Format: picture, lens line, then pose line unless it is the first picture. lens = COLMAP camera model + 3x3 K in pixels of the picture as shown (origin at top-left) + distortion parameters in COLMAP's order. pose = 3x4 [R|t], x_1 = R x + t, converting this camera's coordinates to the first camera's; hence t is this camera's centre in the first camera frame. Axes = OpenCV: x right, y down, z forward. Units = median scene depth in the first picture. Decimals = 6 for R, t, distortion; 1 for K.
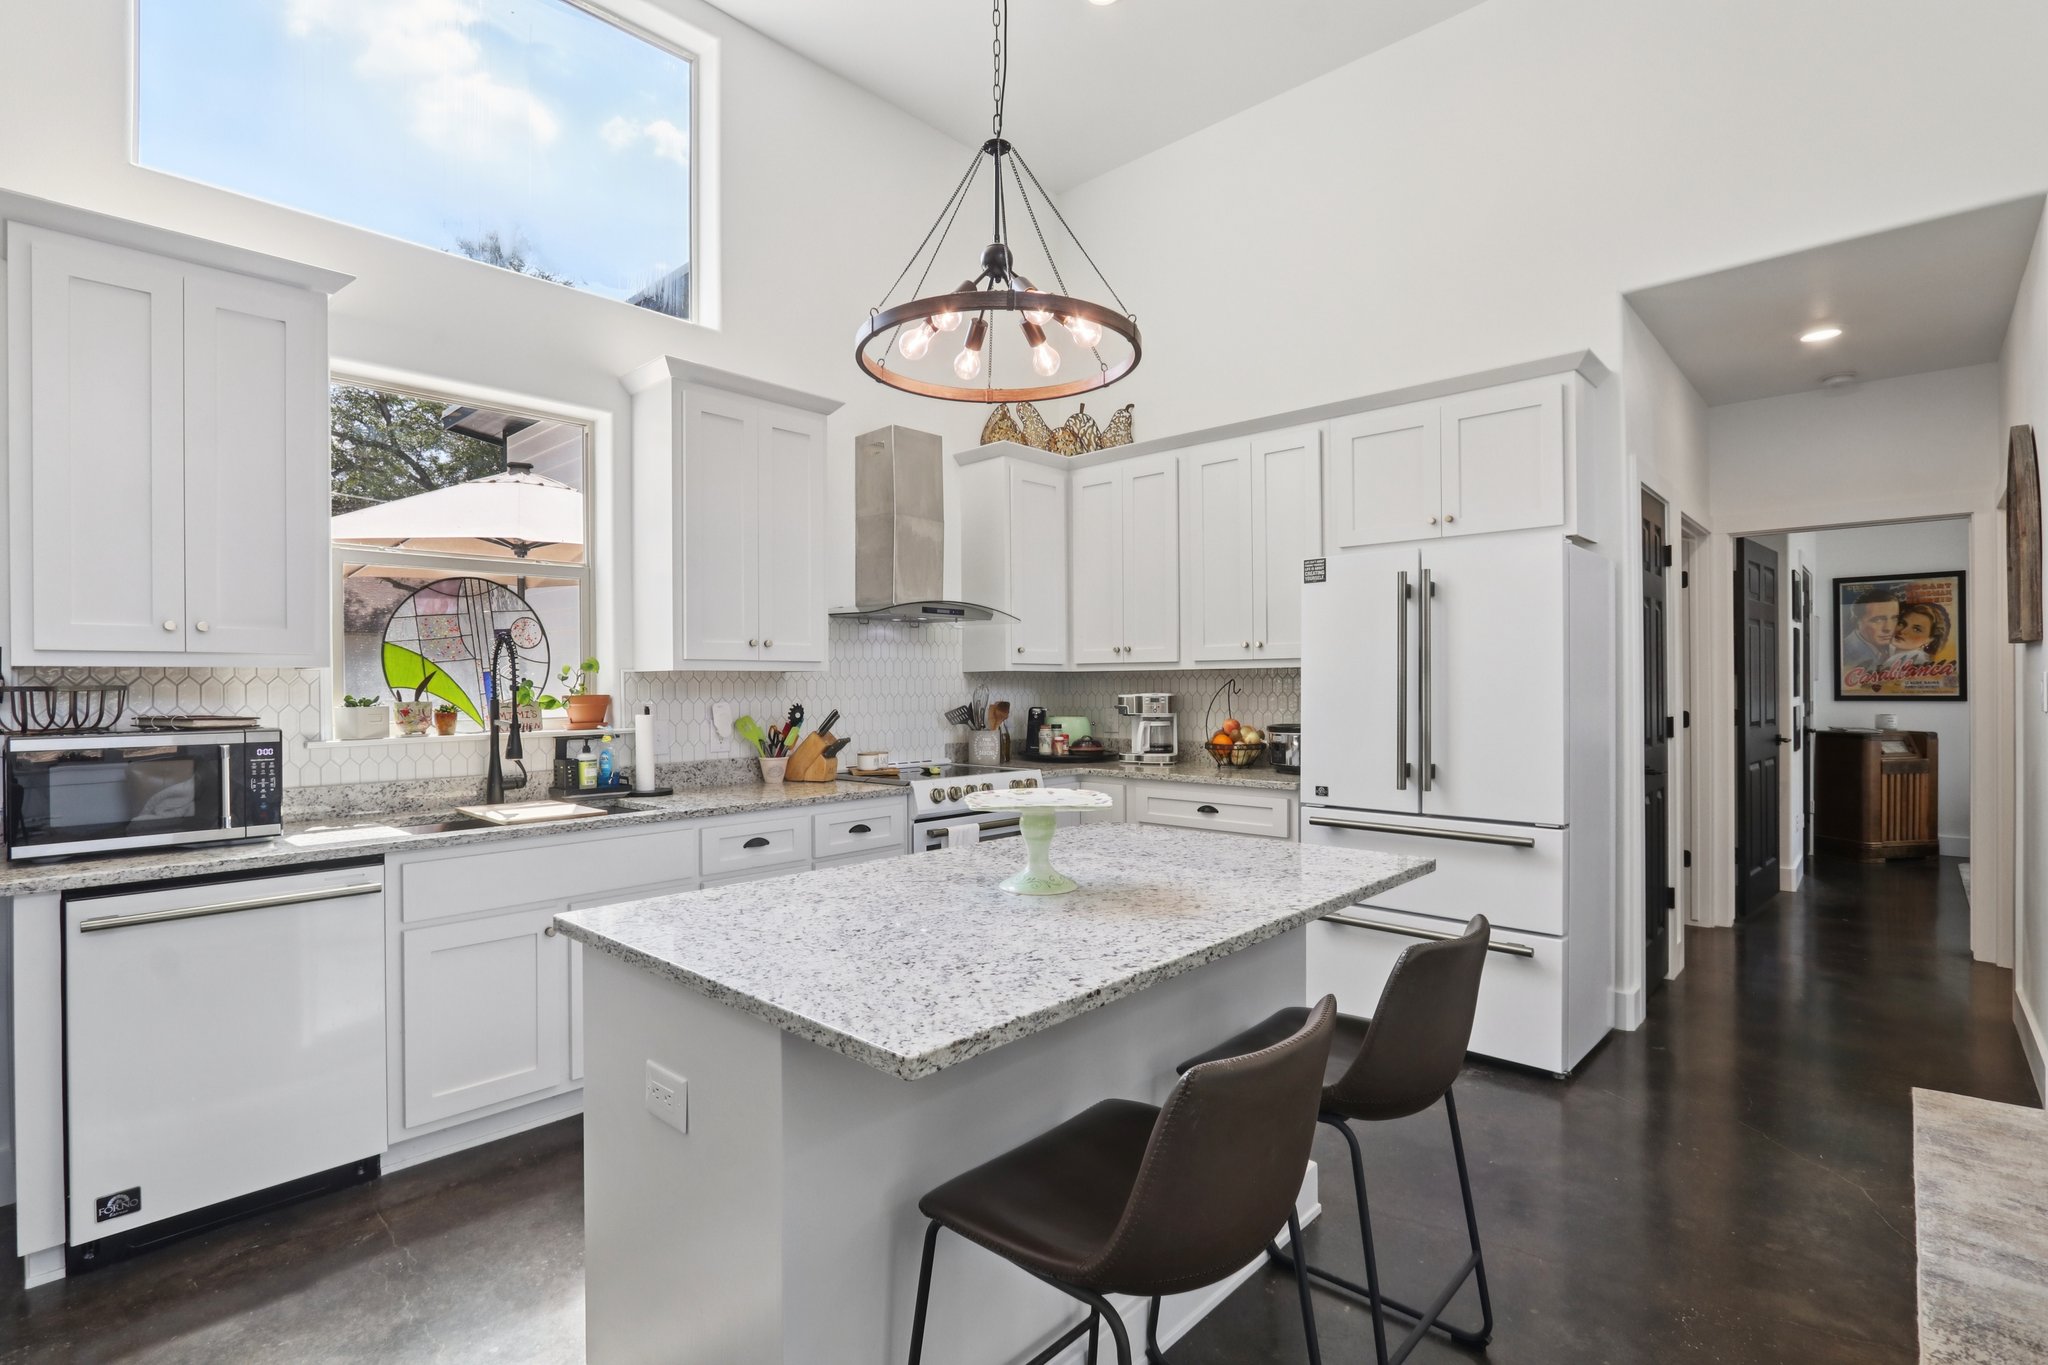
lens RADIAL K [[977.6, 0, 987.2], [0, 977.6, 687.4], [0, 0, 1]] dist [-0.015734, -0.001866]
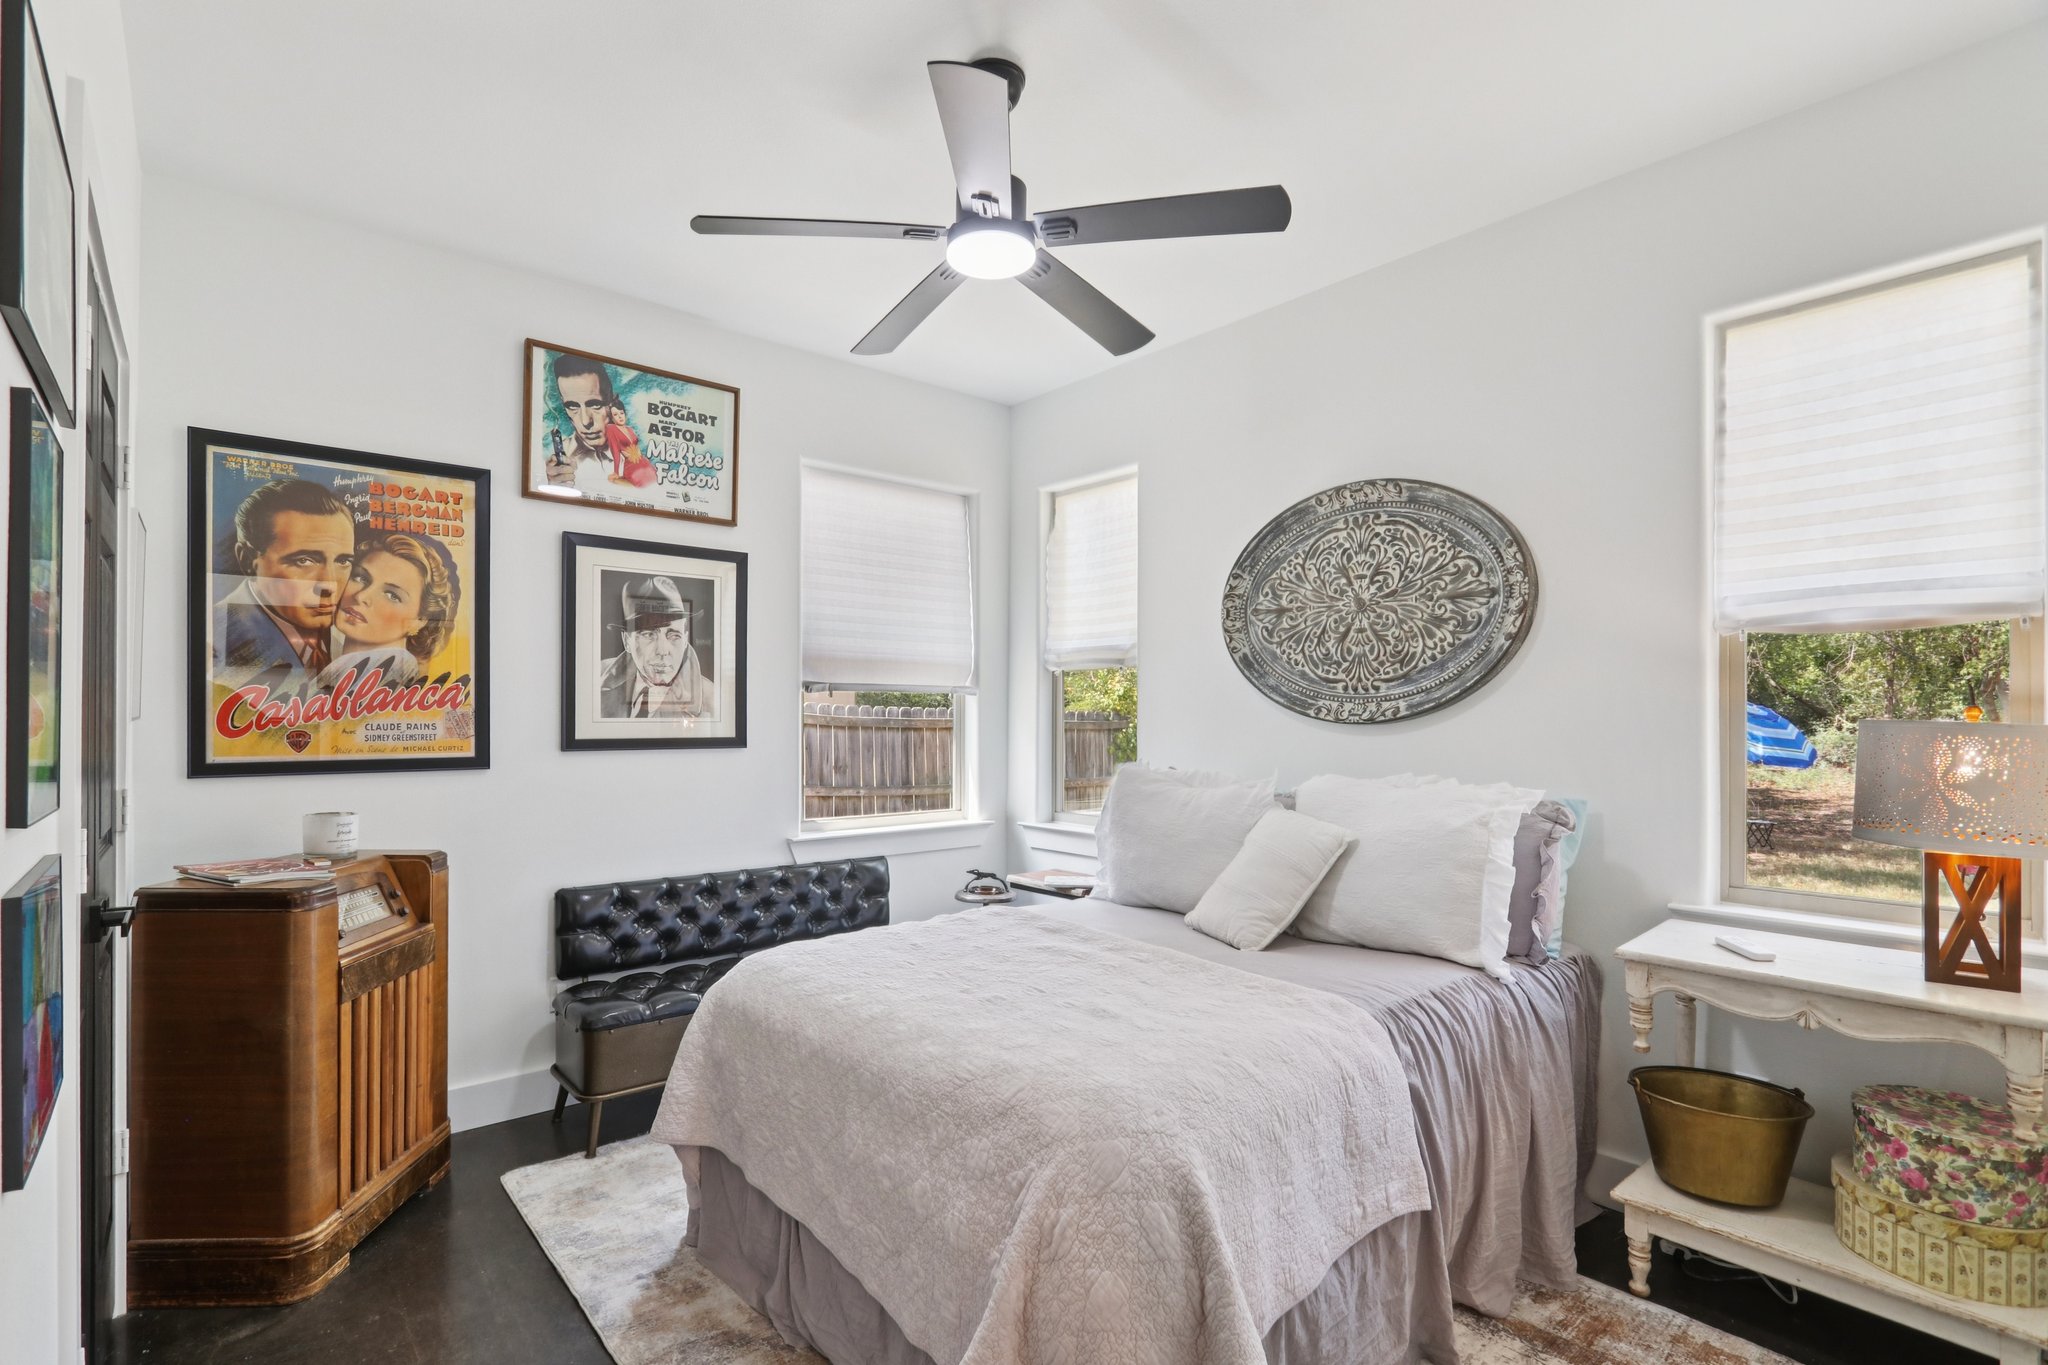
lens RADIAL K [[977.6, 0, 1024.2], [0, 977.6, 703.4], [0, 0, 1]] dist [-0.015734, -0.001866]
pose [[0.108414, 0.017308, 0.993955, 0.597389], [0.004116, 0.999832, -0.017860, -0.006245], [-0.994097, 0.006027, 0.108325, 0.699785]]
